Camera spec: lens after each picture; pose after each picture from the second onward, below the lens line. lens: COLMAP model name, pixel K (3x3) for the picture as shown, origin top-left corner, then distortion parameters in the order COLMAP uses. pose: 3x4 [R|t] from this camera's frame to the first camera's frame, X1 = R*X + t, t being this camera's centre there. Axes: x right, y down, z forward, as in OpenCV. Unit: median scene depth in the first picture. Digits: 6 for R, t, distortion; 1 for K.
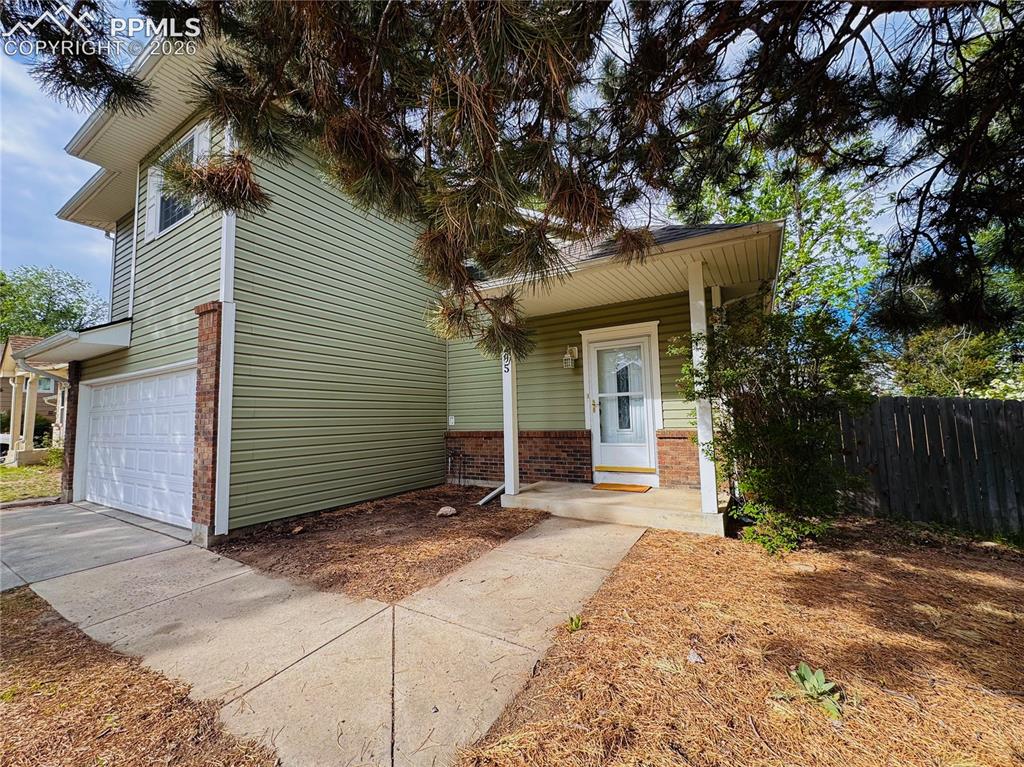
lens RADIAL K [[406.4, 0, 510.1], [0, 406.4, 381.9], [0, 0, 1]] dist [-0.005645, 0.001184]
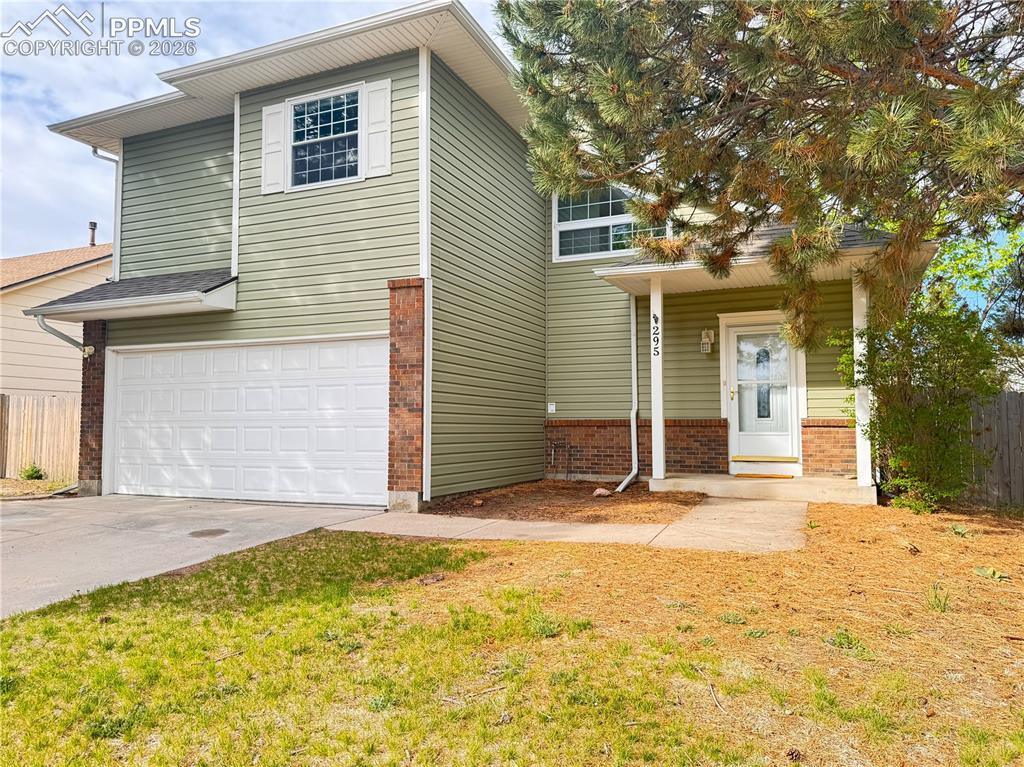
lens RADIAL K [[689.6, 0, 516.9], [0, 689.6, 382.3], [0, 0, 1]] dist [0.010101, -0.013477]
pose [[0.993124, 0.032660, 0.112417, -0.494567], [-0.035617, 0.999068, 0.024397, 0.011776], [-0.111516, -0.028233, 0.993362, -0.570911]]
